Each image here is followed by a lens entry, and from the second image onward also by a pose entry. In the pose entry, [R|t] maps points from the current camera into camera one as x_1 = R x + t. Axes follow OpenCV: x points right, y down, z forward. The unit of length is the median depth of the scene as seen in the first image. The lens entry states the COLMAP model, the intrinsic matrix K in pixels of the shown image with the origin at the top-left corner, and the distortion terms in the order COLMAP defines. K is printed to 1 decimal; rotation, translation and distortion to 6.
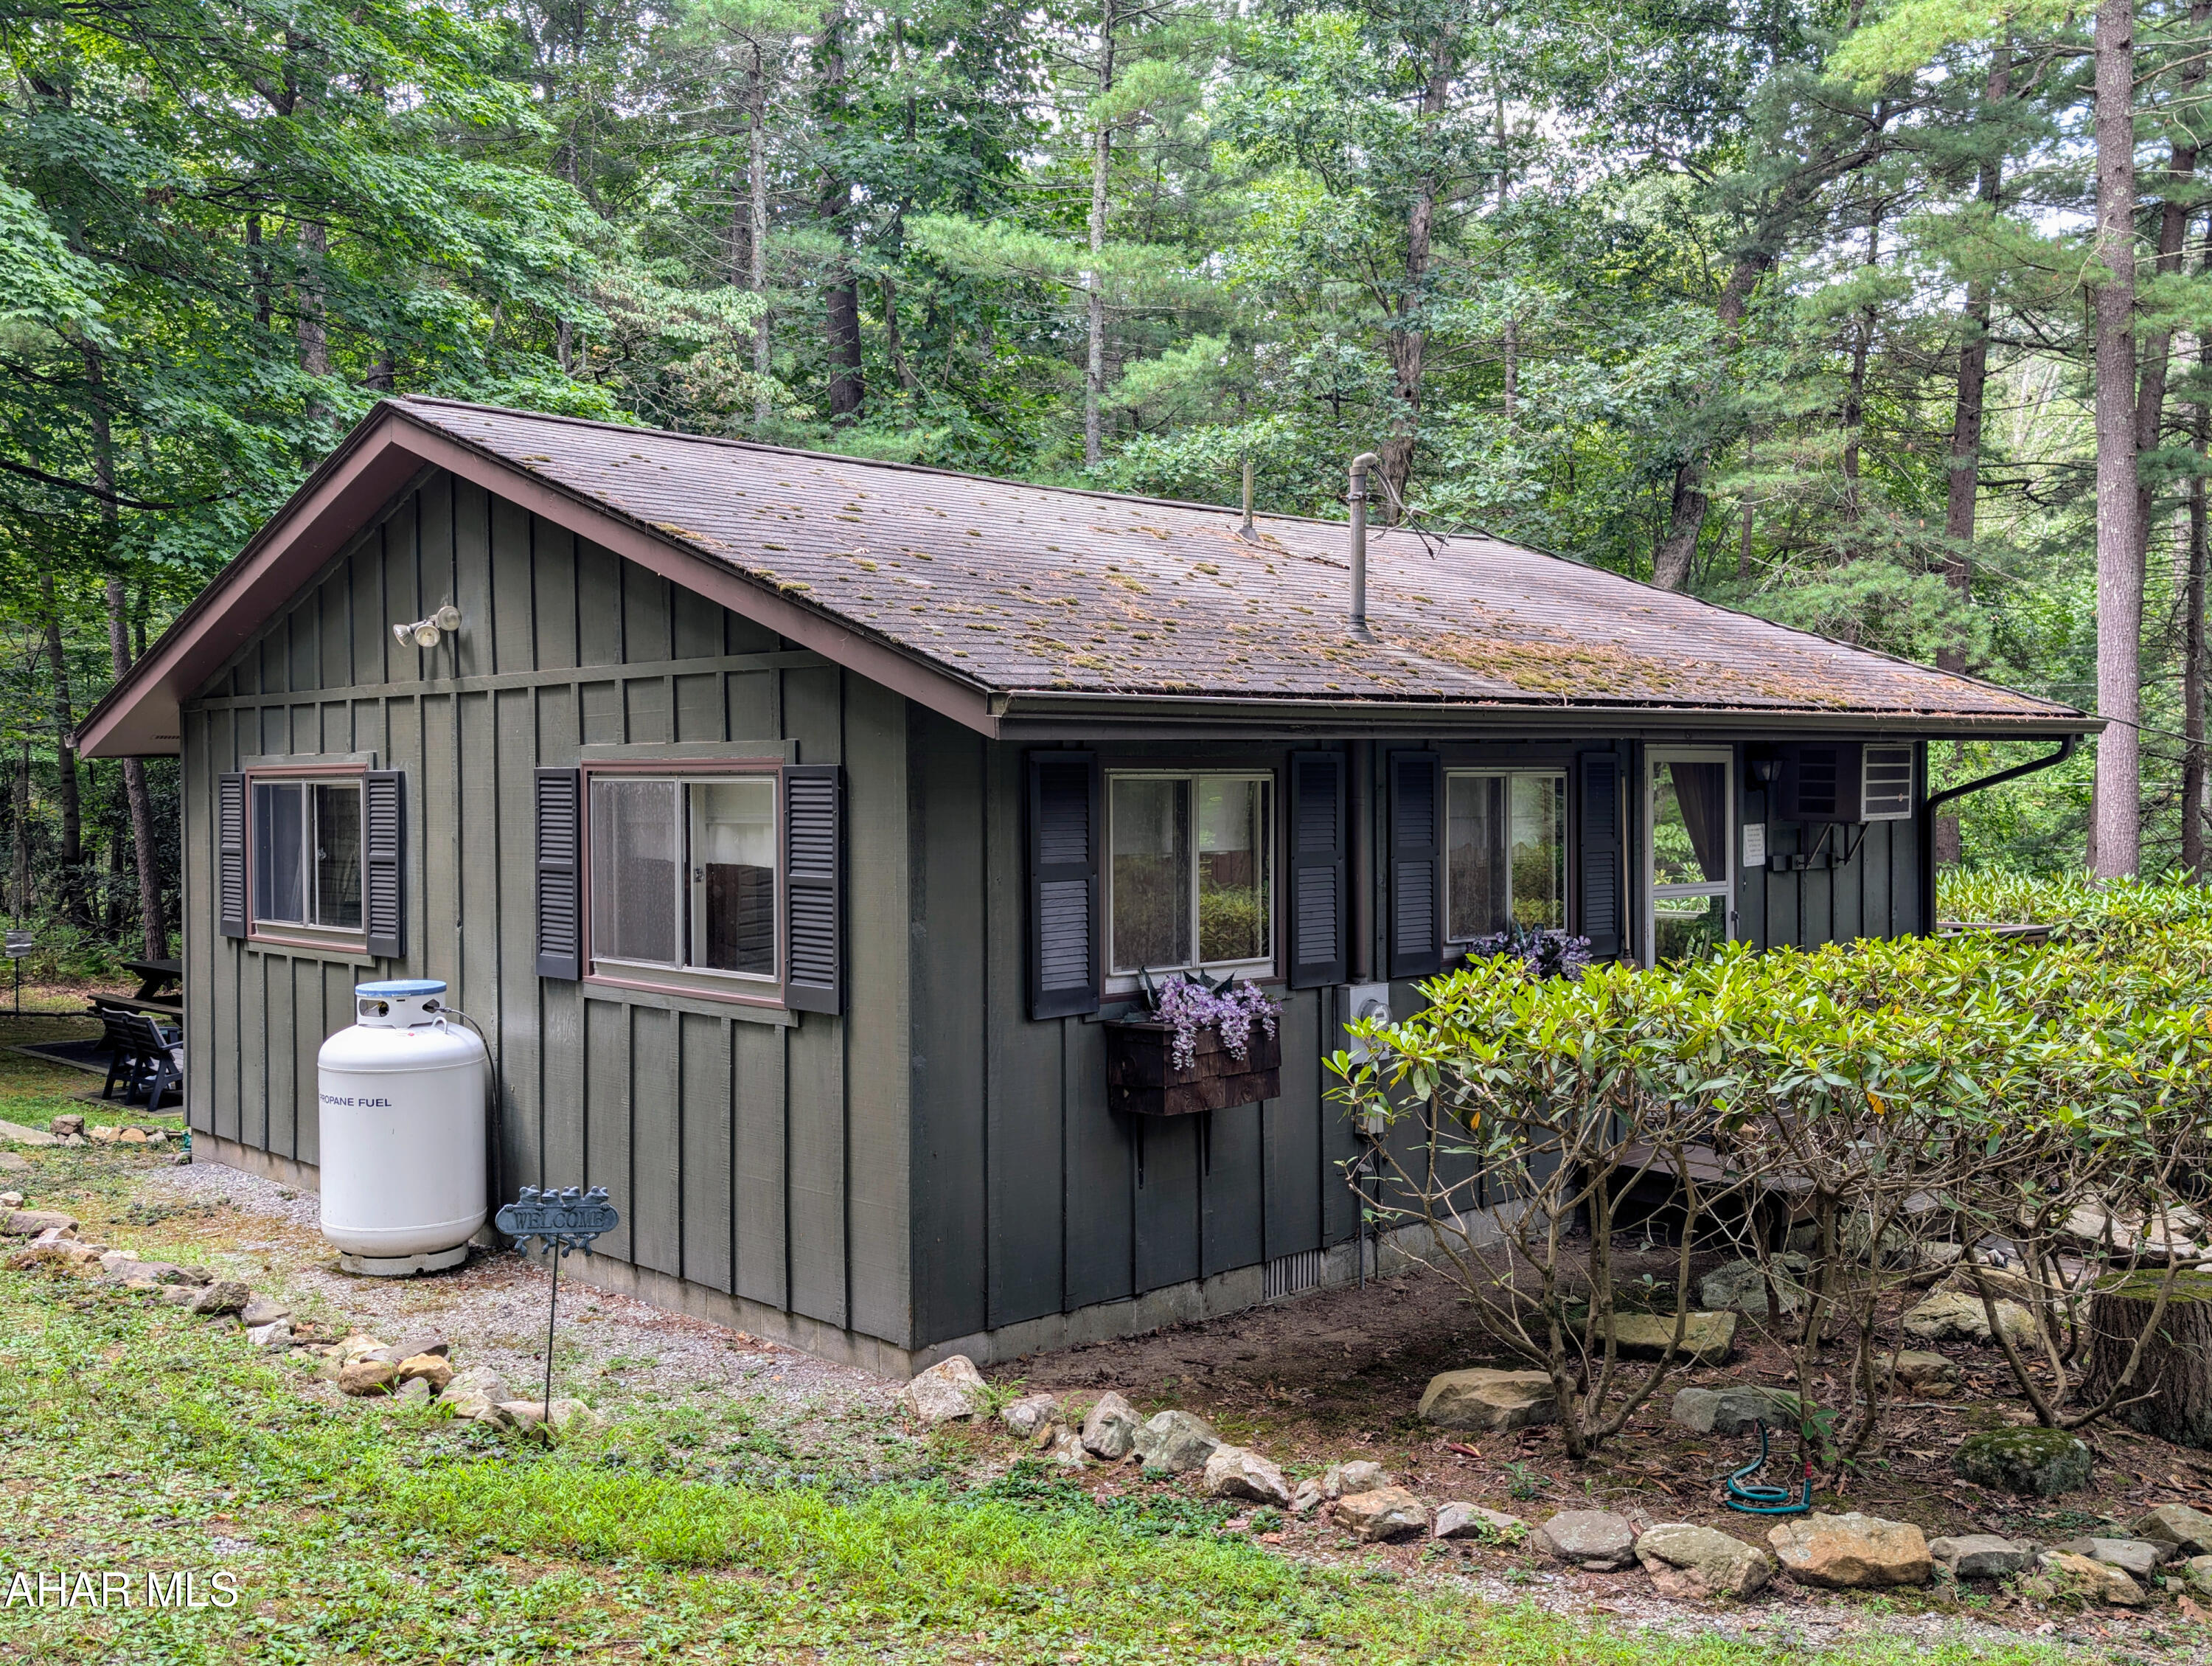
lens RADIAL K [[2117.6, 0, 1106.0], [0, 2117.6, 833.0], [0, 0, 1]] dist [-0.000625, -0.002879]
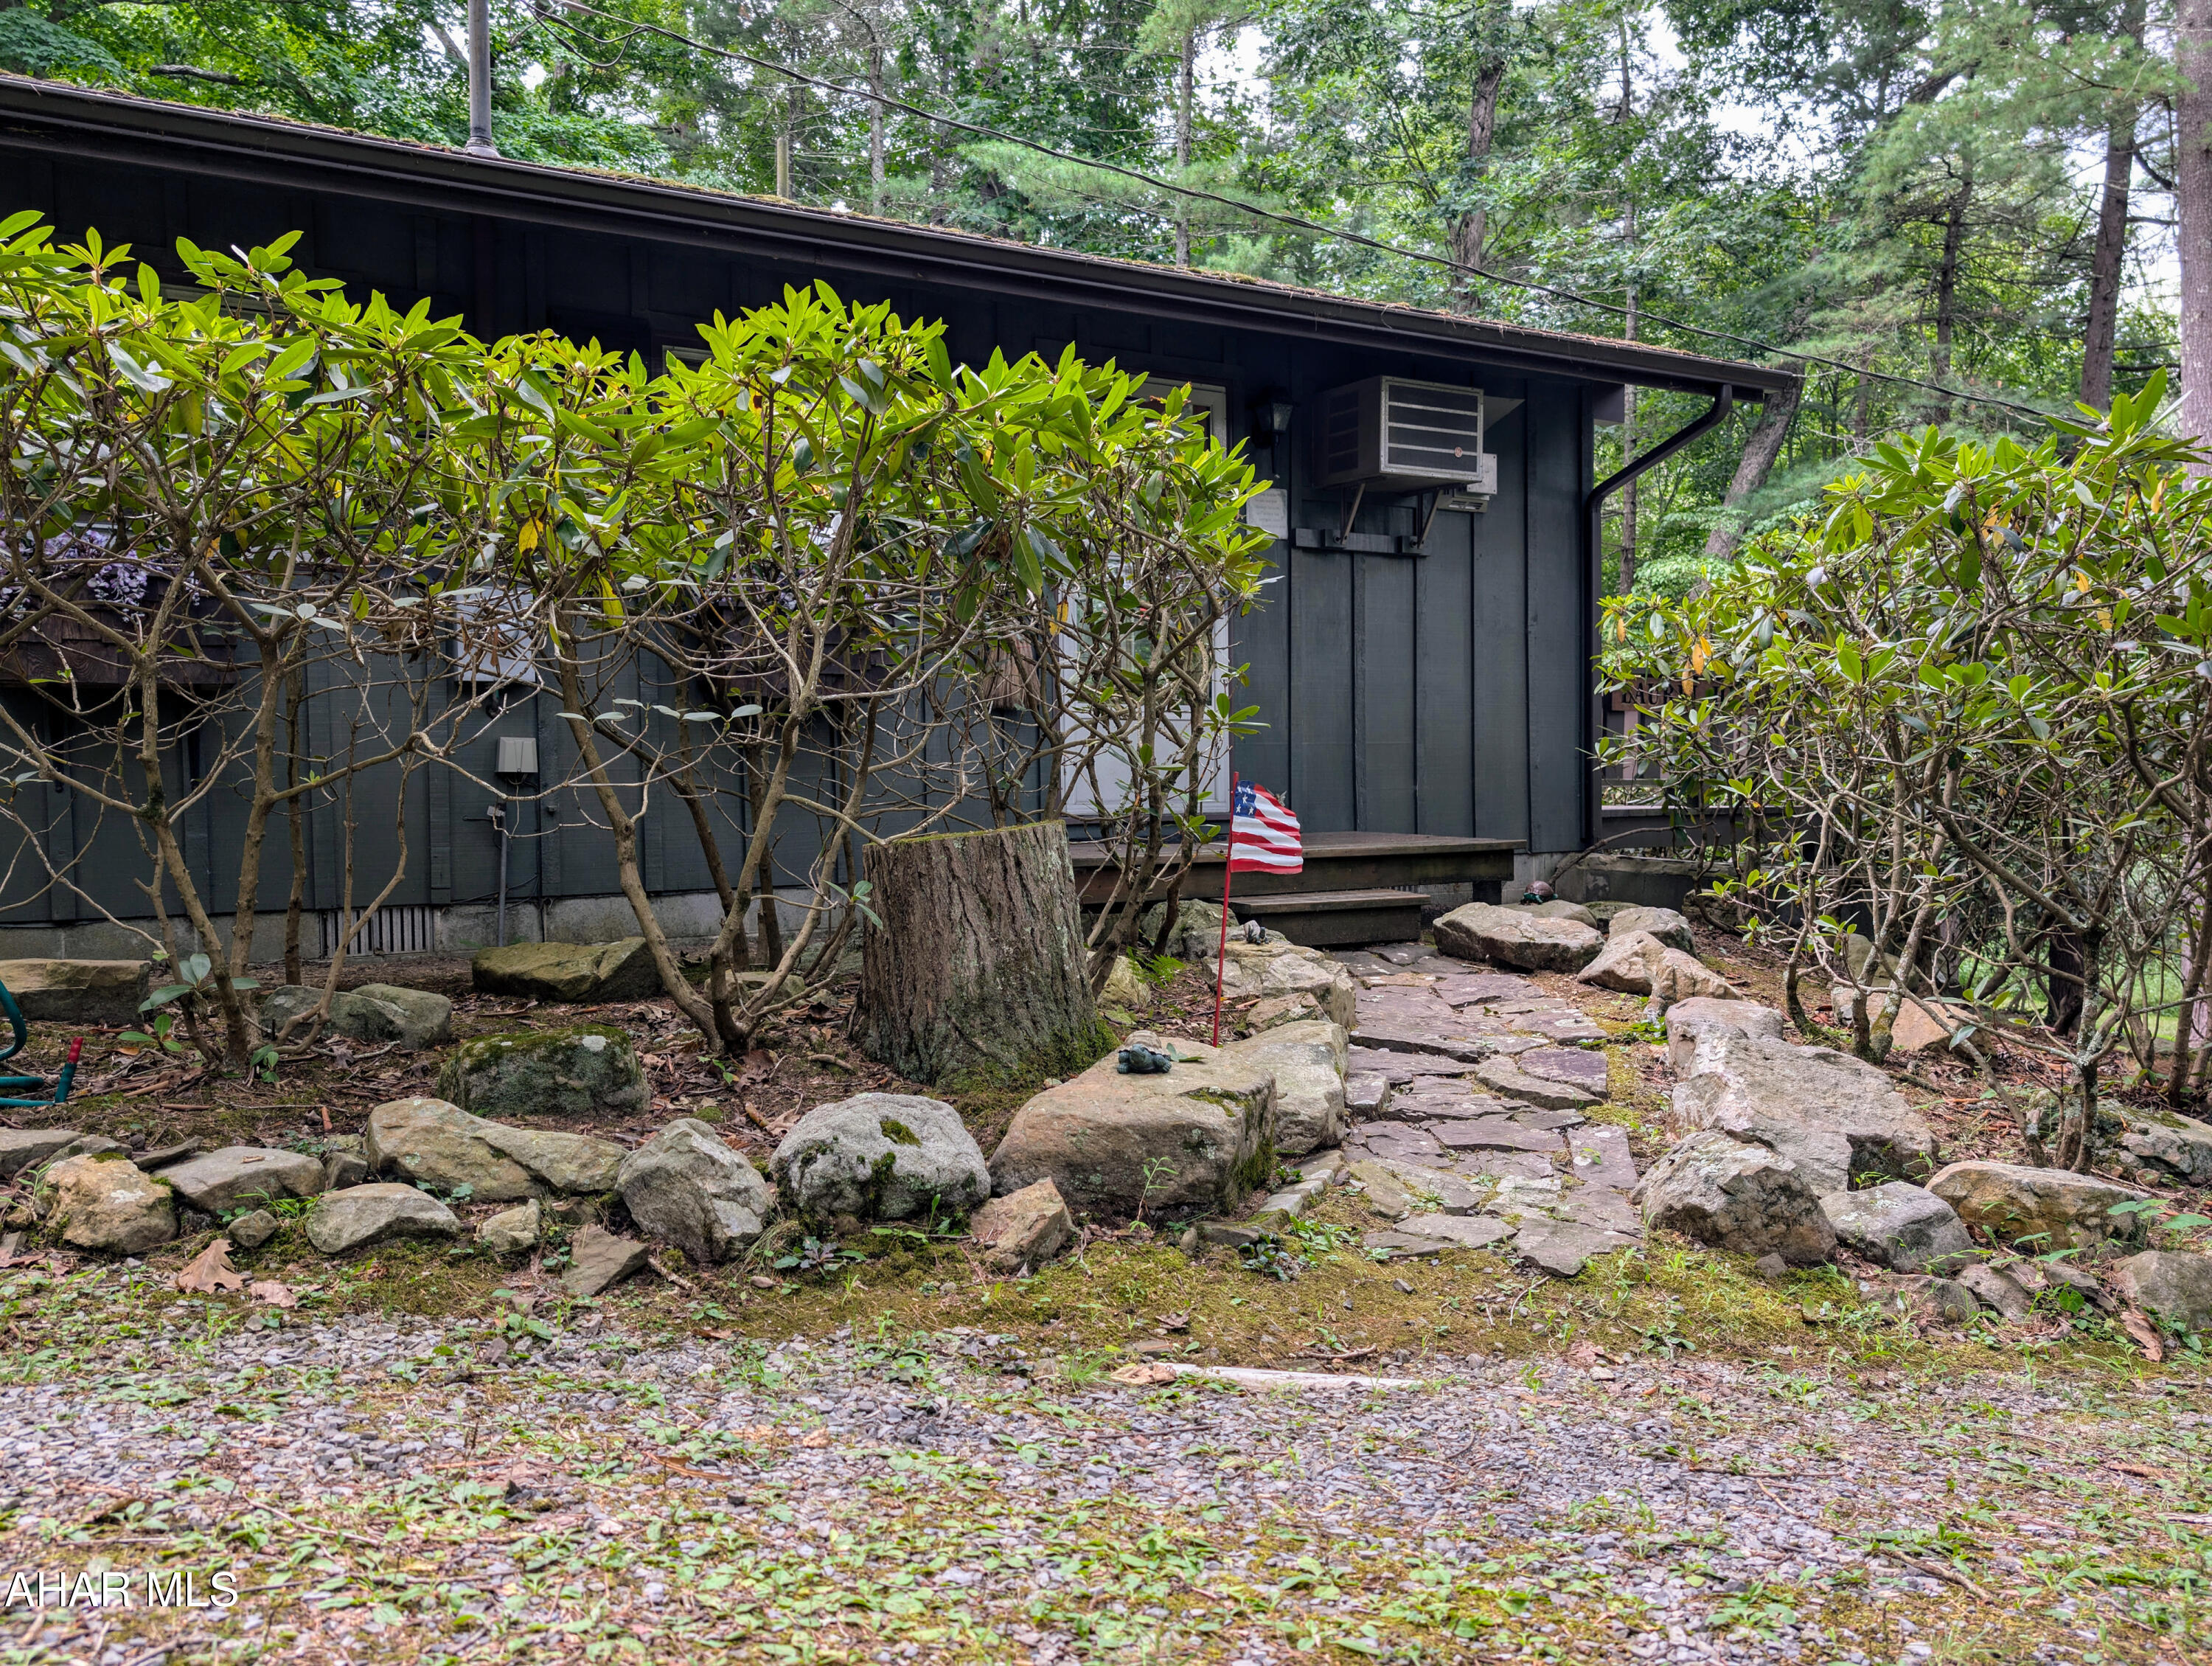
lens RADIAL K [[1706.7, 0, 1106.0], [0, 1706.7, 833.0], [0, 0, 1]] dist [0.009597, 0.000999]
pose [[0.972674, 0.005295, -0.232114, 0.388472], [-0.002963, 0.999942, 0.010395, 0.122395], [0.232155, -0.009423, 0.972633, 0.312045]]
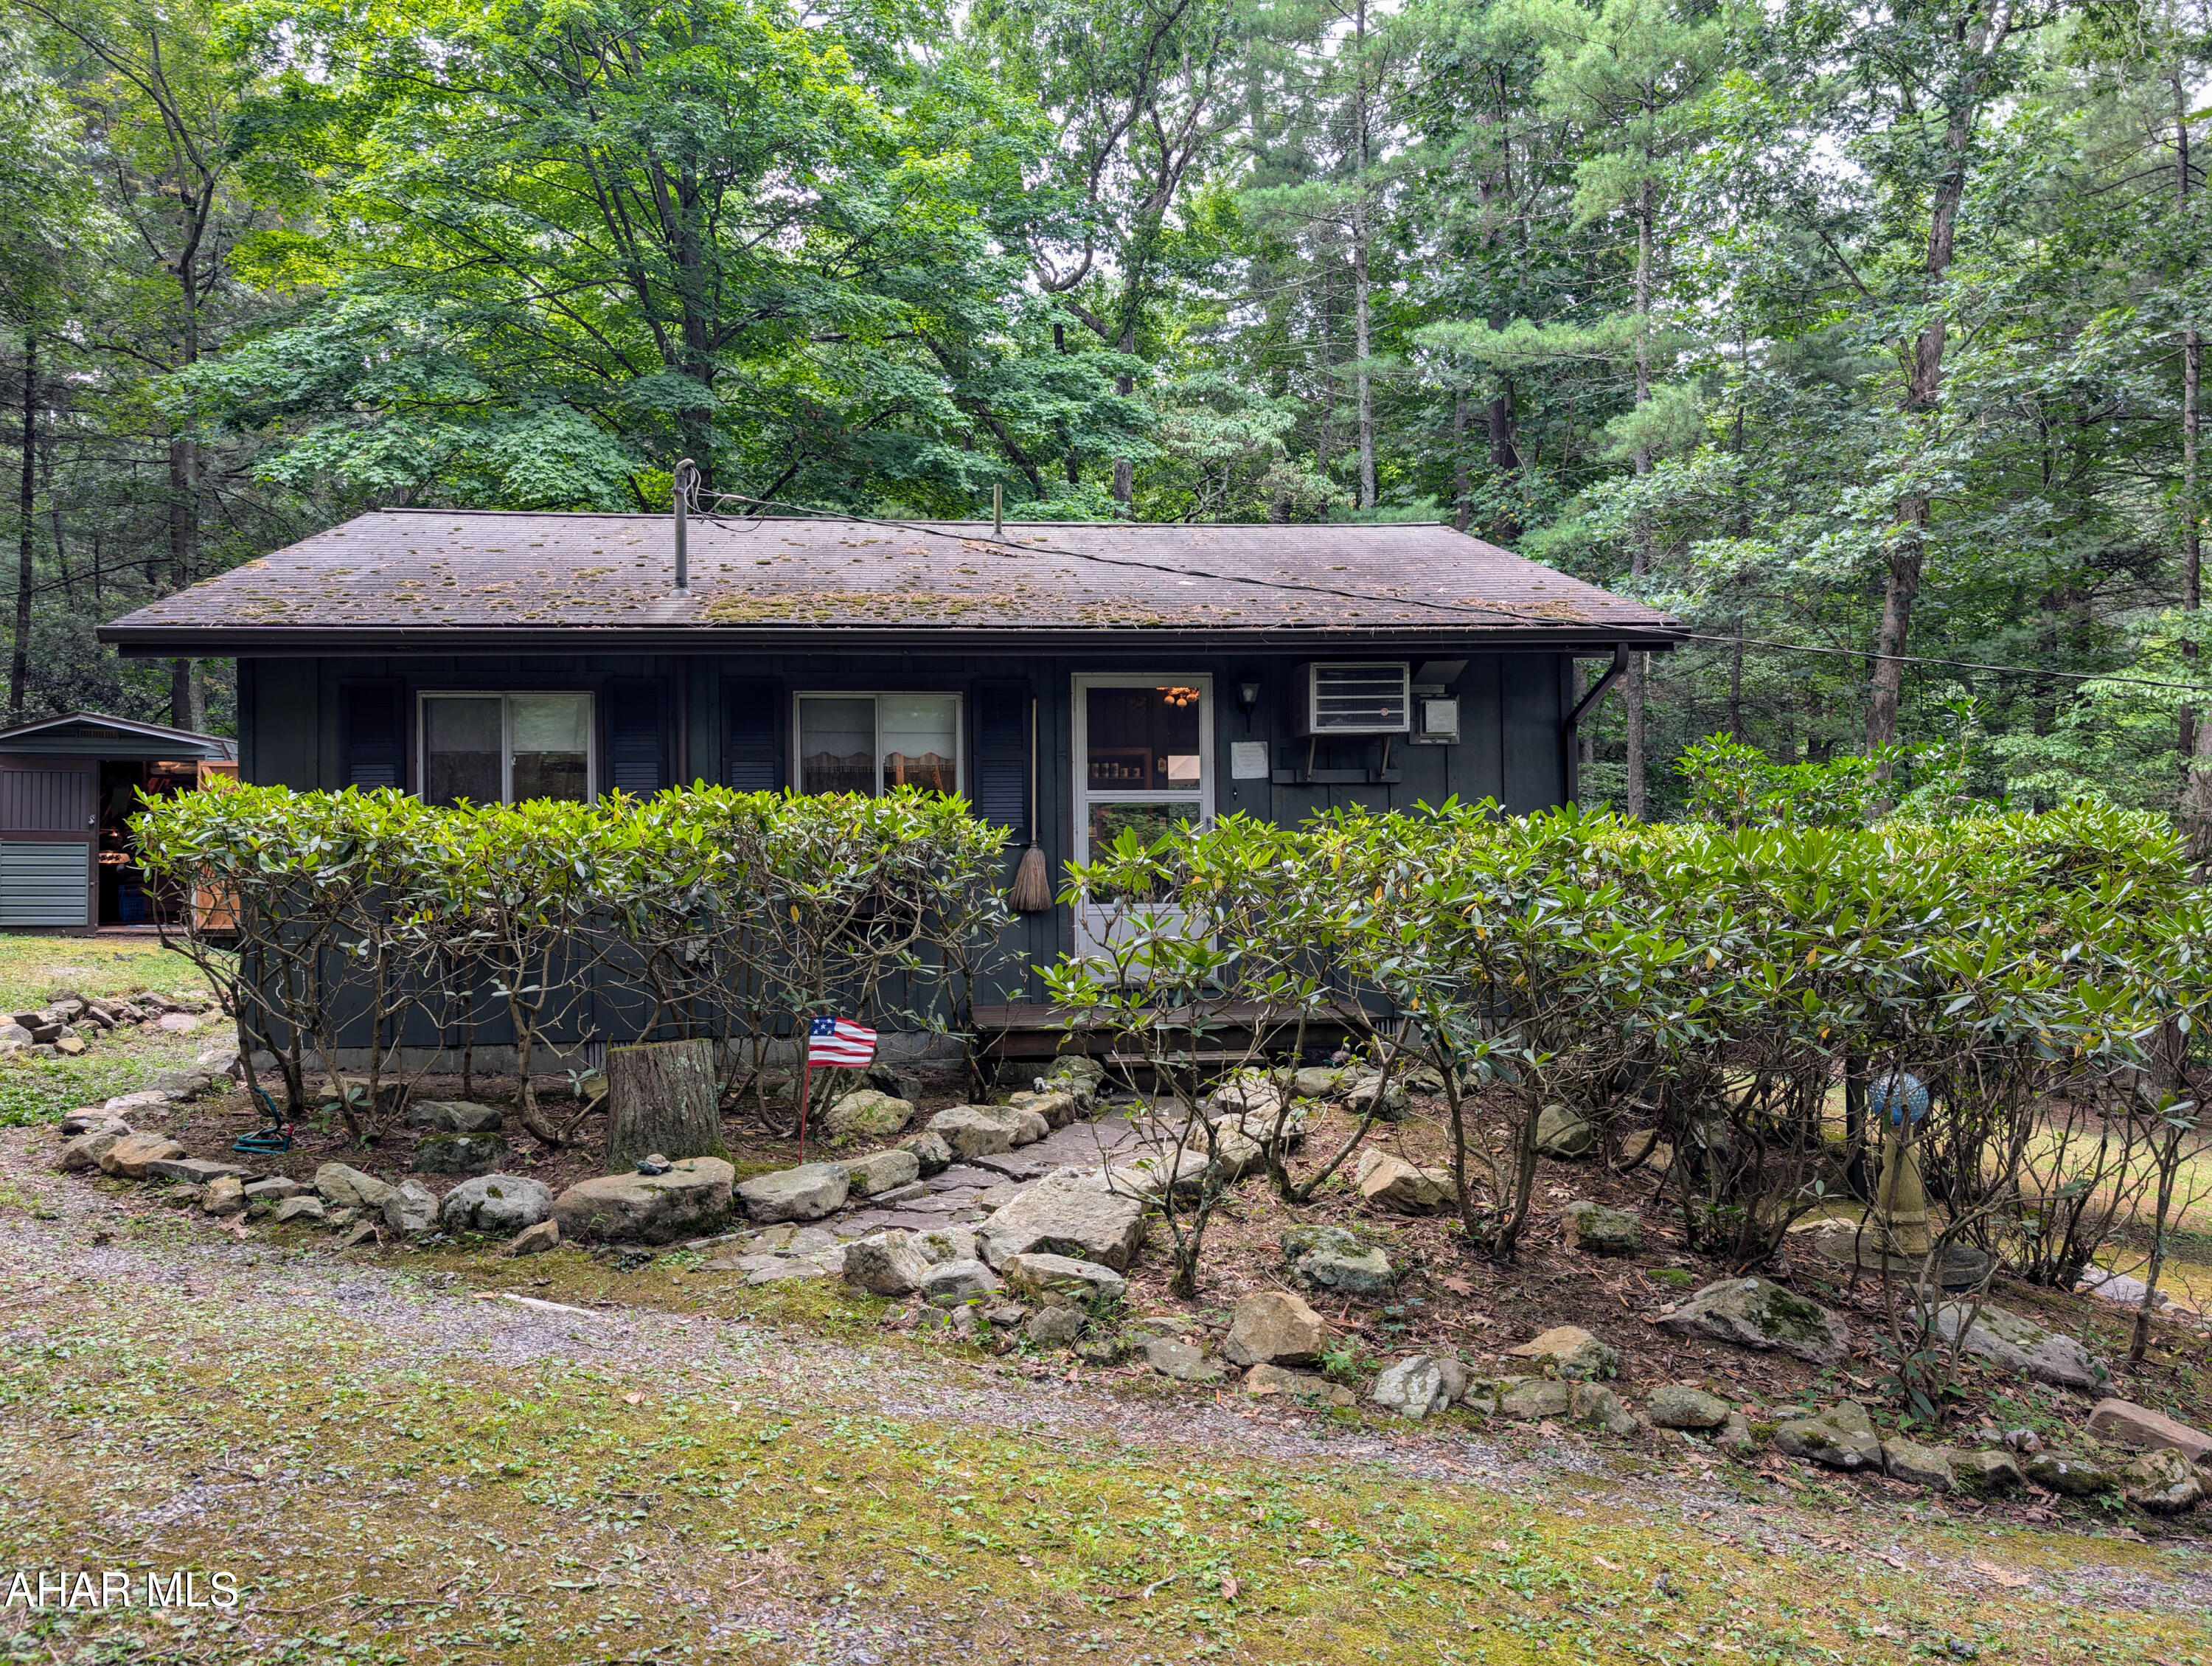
lens RADIAL K [[1706.7, 0, 1106.0], [0, 1706.7, 833.0], [0, 0, 1]] dist [0.009597, 0.000999]
pose [[0.793176, -0.012797, -0.608858, 0.772924], [-0.006788, 0.999531, -0.029852, 0.069869], [0.608955, 0.027810, 0.792717, 0.223685]]
